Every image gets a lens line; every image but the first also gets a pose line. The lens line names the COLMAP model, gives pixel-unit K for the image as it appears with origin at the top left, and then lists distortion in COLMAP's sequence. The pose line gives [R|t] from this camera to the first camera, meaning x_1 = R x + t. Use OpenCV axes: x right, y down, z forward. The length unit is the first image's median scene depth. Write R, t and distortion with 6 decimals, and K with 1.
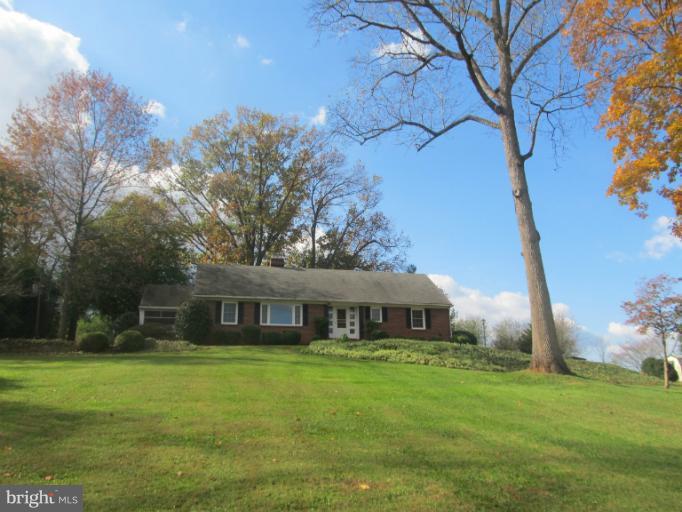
lens RADIAL K [[576.5, 0, 341.0], [0, 576.5, 256.0], [0, 0, 1]] dist [-0.035292, 0.007792]
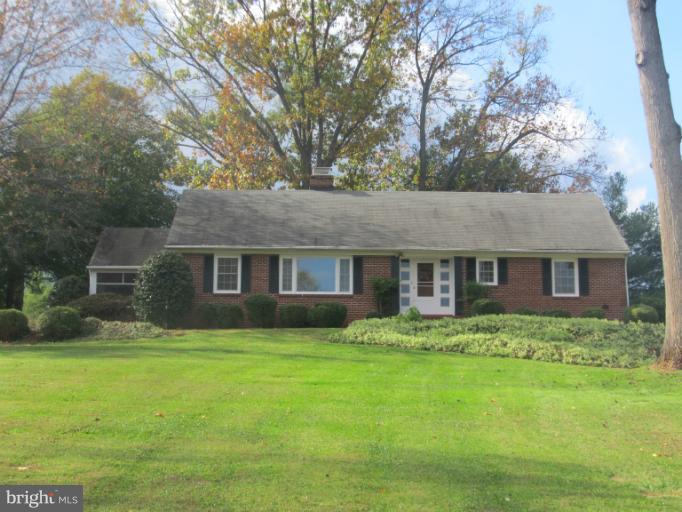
lens RADIAL K [[1170.3, 0, 341.0], [0, 1170.3, 256.0], [0, 0, 1]] dist [-0.182942, 0.056964]
pose [[0.977289, -0.021932, -0.210772, 0.163797], [0.040863, 0.995467, 0.085887, -0.015985], [0.207933, -0.092550, 0.973755, -0.125431]]
